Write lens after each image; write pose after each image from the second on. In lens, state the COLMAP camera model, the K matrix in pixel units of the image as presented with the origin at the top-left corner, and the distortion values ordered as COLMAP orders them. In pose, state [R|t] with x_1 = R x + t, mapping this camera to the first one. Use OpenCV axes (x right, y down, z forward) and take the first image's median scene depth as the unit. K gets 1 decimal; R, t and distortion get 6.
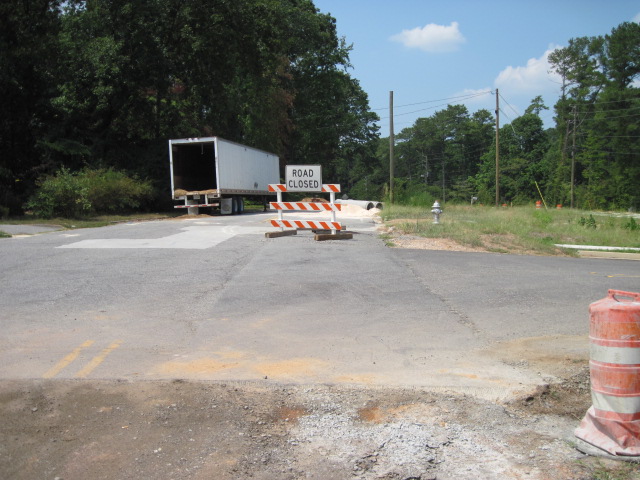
lens RADIAL K [[669.7, 0, 320.4], [0, 669.7, 239.9], [0, 0, 1]] dist [-0.102852, 0.000000]
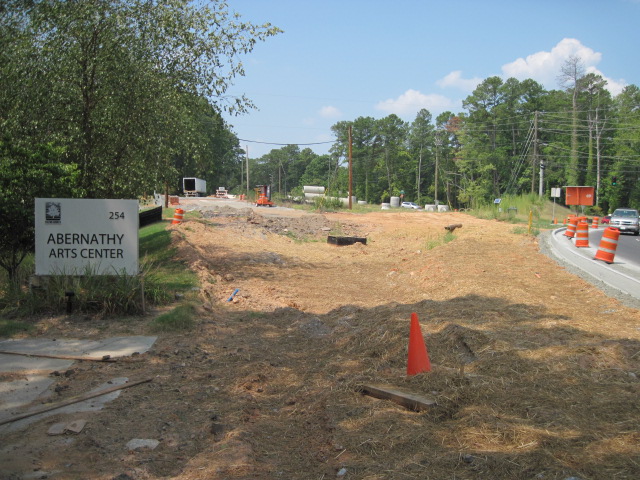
lens RADIAL K [[669.7, 0, 319.4], [0, 669.7, 239.4], [0, 0, 1]] dist [-0.102852, 0.000000]
pose [[0.983266, 0.015781, 0.181491, -0.036484], [-0.014077, 0.999844, -0.010674, 0.062679], [-0.181631, 0.007940, 0.983335, -0.770193]]
